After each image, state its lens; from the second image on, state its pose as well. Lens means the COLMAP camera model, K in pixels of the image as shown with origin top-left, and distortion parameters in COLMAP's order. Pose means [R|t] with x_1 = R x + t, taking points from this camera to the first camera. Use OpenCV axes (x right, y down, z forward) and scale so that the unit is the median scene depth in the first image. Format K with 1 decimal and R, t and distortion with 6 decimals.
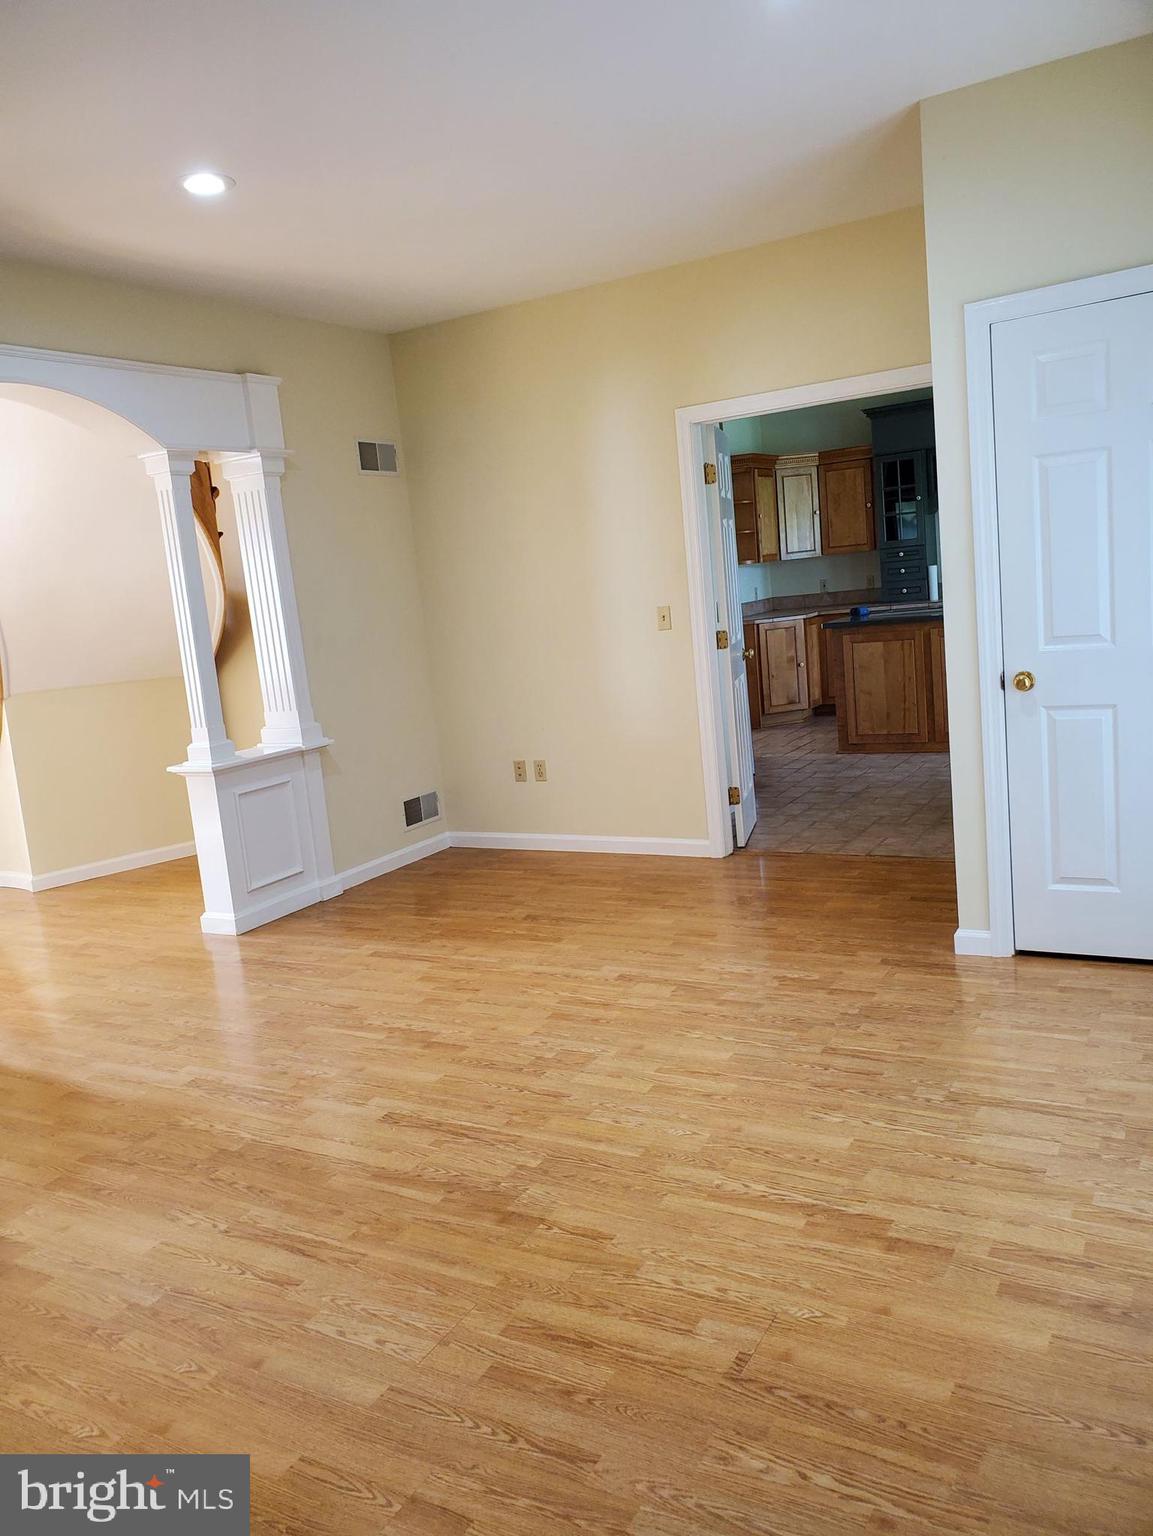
lens RADIAL K [[1189.9, 0, 578.0], [0, 1189.9, 753.8], [0, 0, 1]] dist [0.032231, 0.001161]
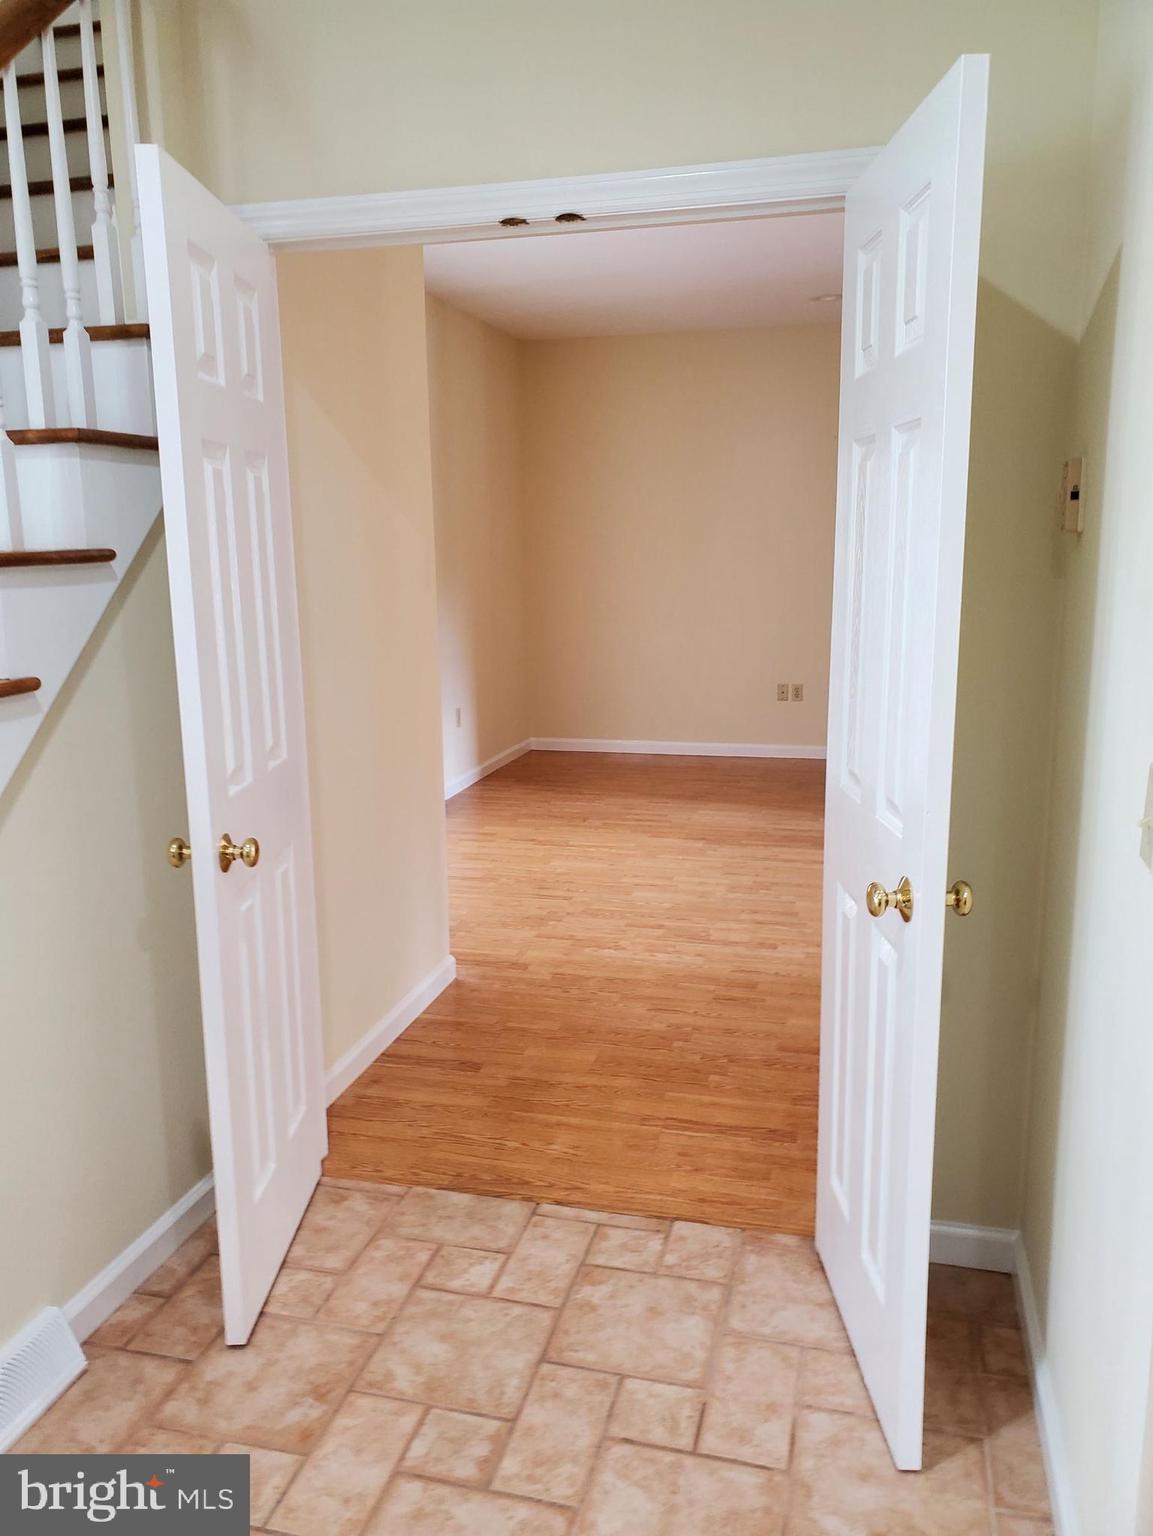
lens RADIAL K [[1189.9, 0, 577.5], [0, 1189.9, 767.7], [0, 0, 1]] dist [0.032231, 0.001161]
pose [[-0.959660, 0.161918, -0.229861, 0.448566], [0.072621, 0.932533, 0.353705, -0.366187], [0.271624, 0.322744, -0.906673, 2.008214]]
